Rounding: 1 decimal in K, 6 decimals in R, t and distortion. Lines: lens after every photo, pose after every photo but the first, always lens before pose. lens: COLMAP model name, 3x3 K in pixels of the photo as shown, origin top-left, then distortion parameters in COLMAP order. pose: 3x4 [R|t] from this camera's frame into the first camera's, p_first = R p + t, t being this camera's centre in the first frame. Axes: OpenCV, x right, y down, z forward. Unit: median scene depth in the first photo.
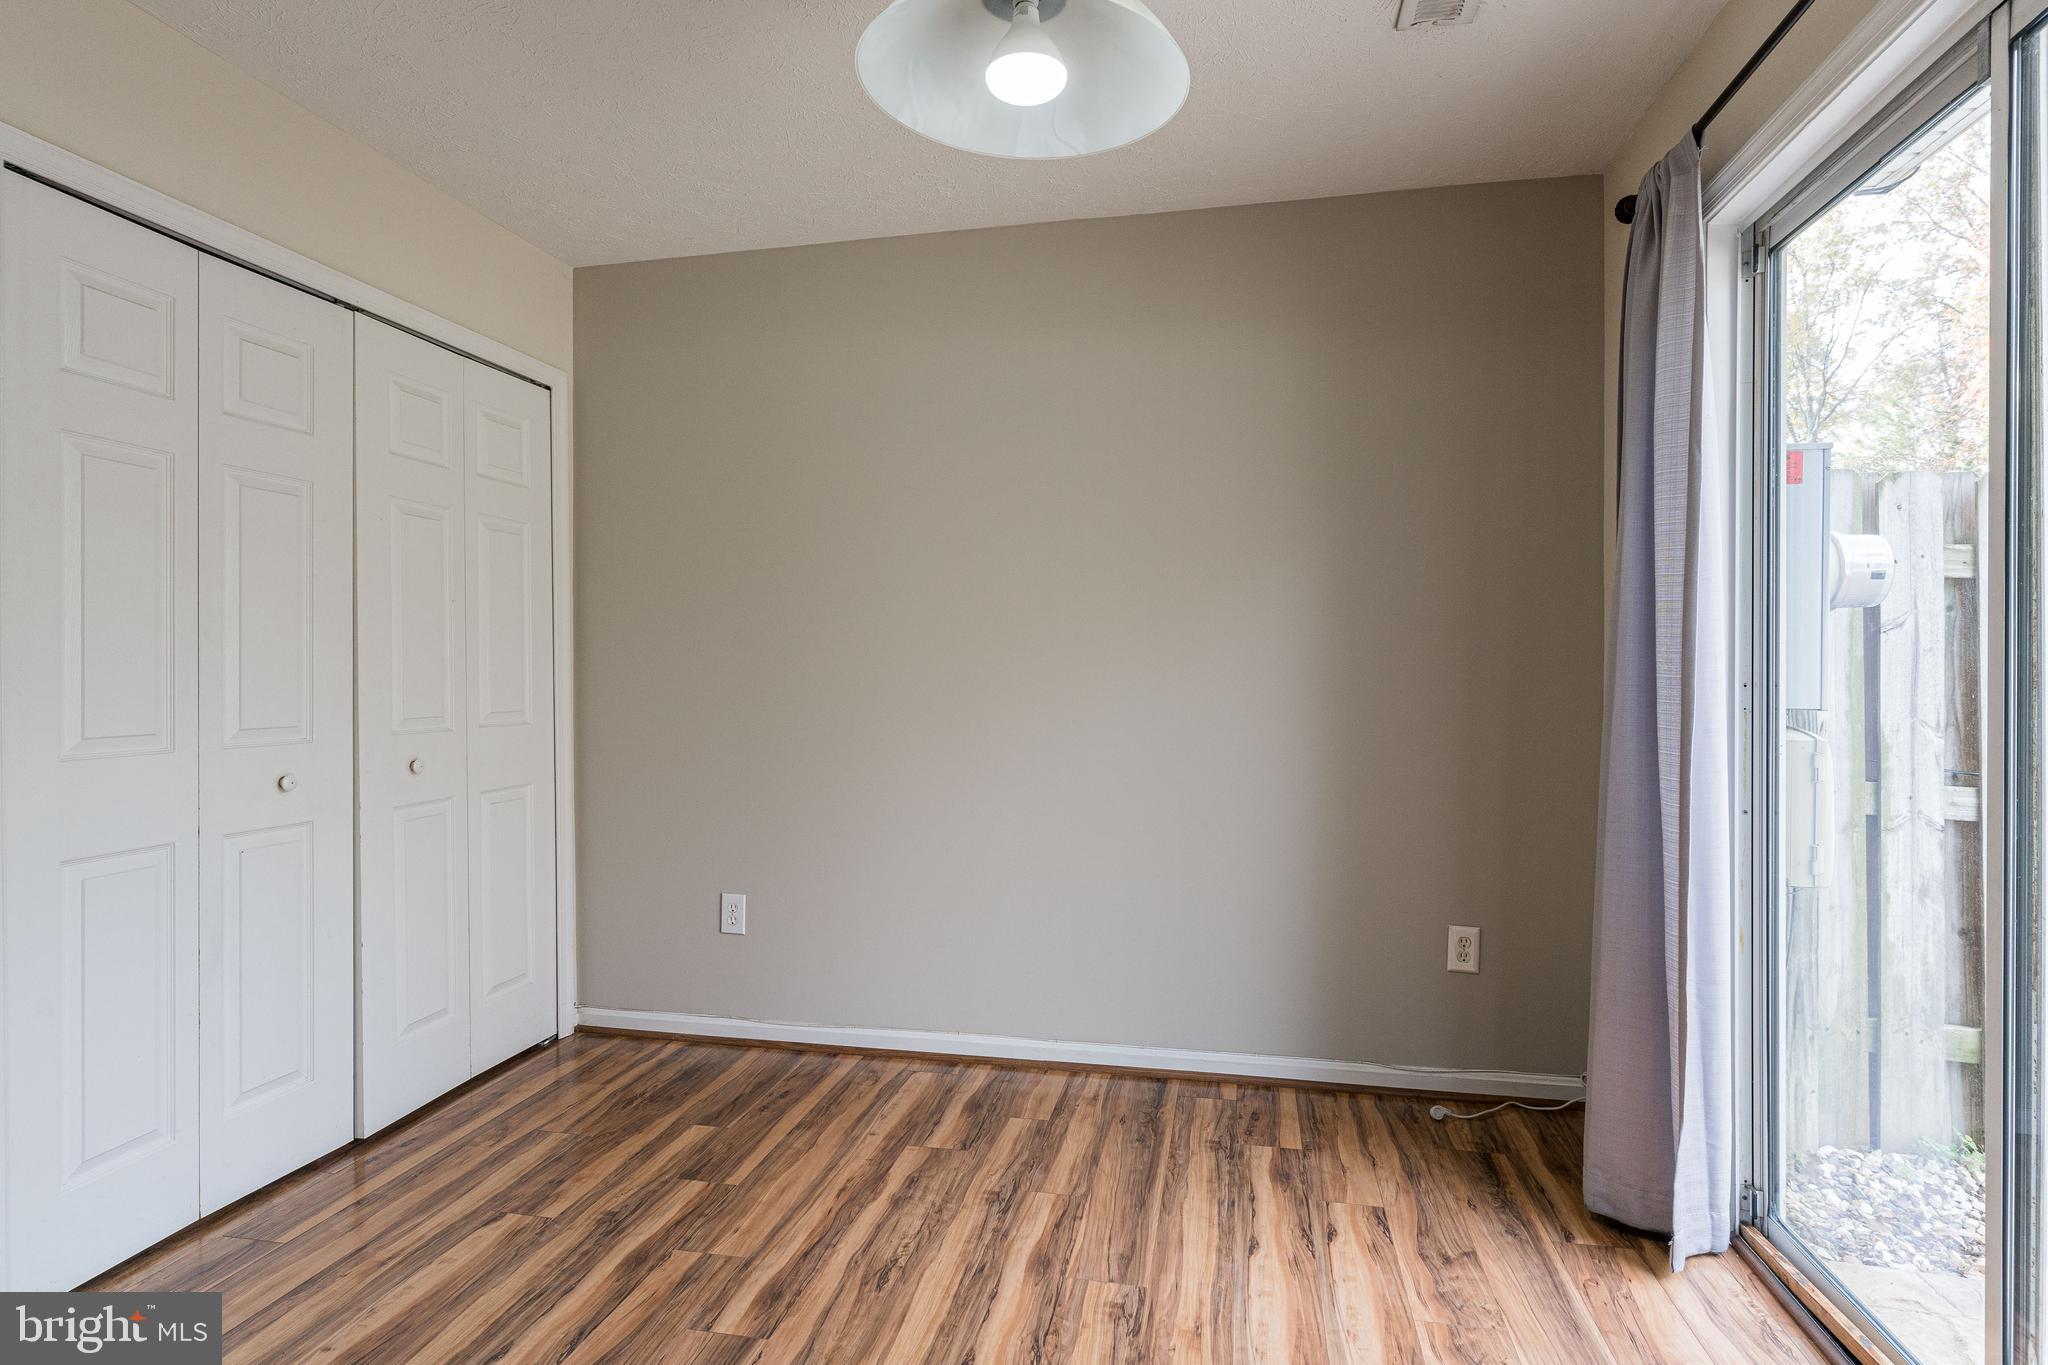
lens RADIAL K [[1097.0, 0, 1056.9], [0, 1097.0, 677.1], [0, 0, 1]] dist [-0.002254, -0.000272]
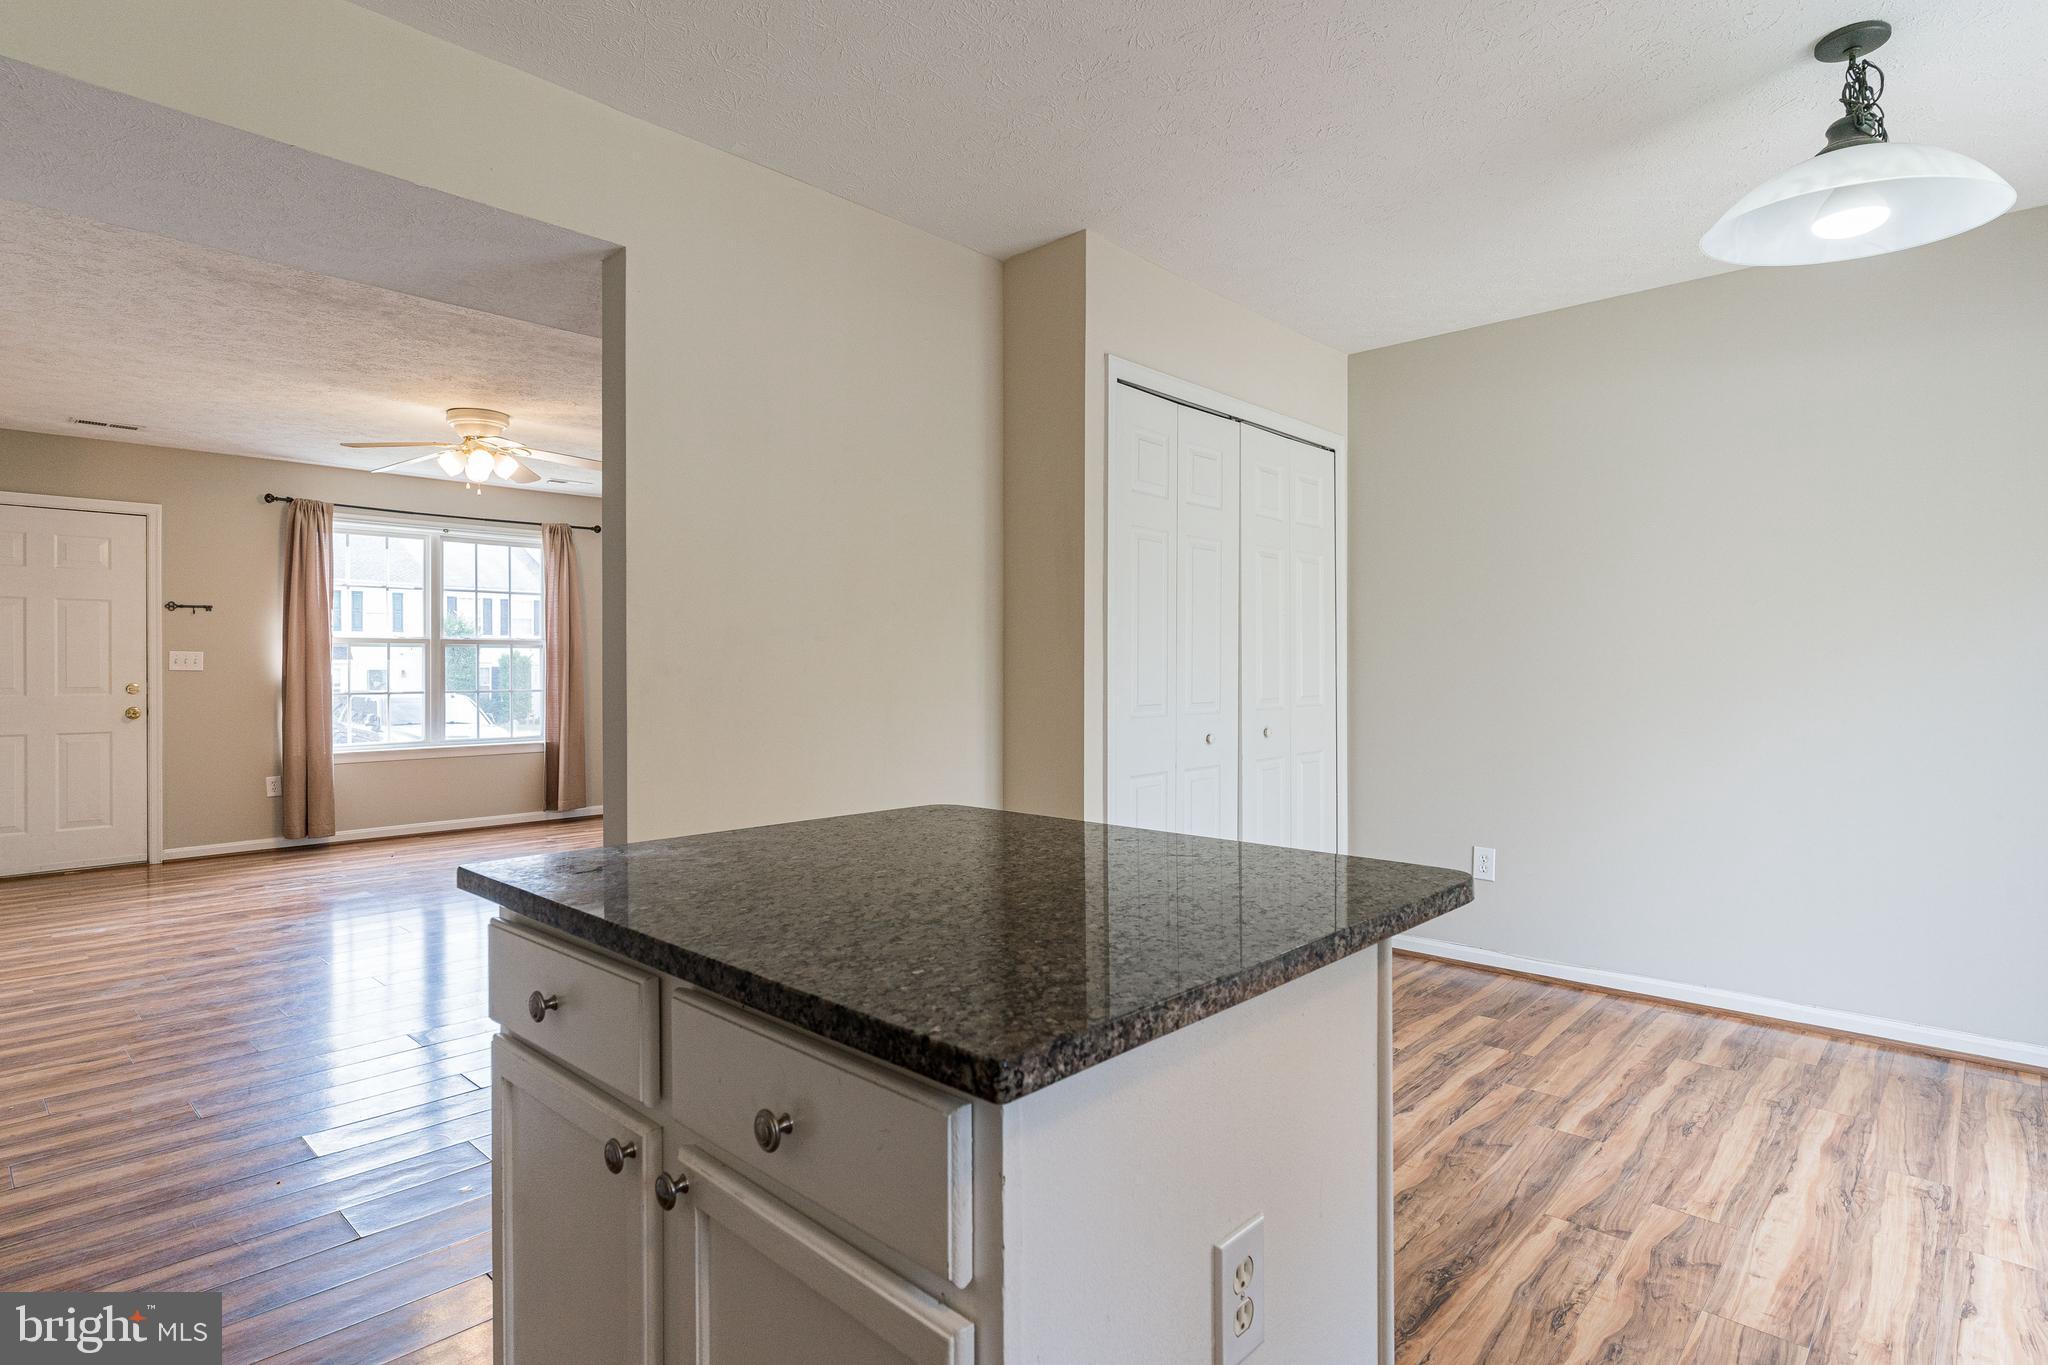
lens RADIAL K [[1110.7, 0, 1003.3], [0, 1110.7, 668.5], [0, 0, 1]] dist [0.002982, 0.000846]
pose [[0.844440, 0.002164, -0.535646, -0.108114], [-0.004457, 0.999986, -0.002987, 0.004452], [0.535632, 0.004910, 0.844437, -0.440592]]
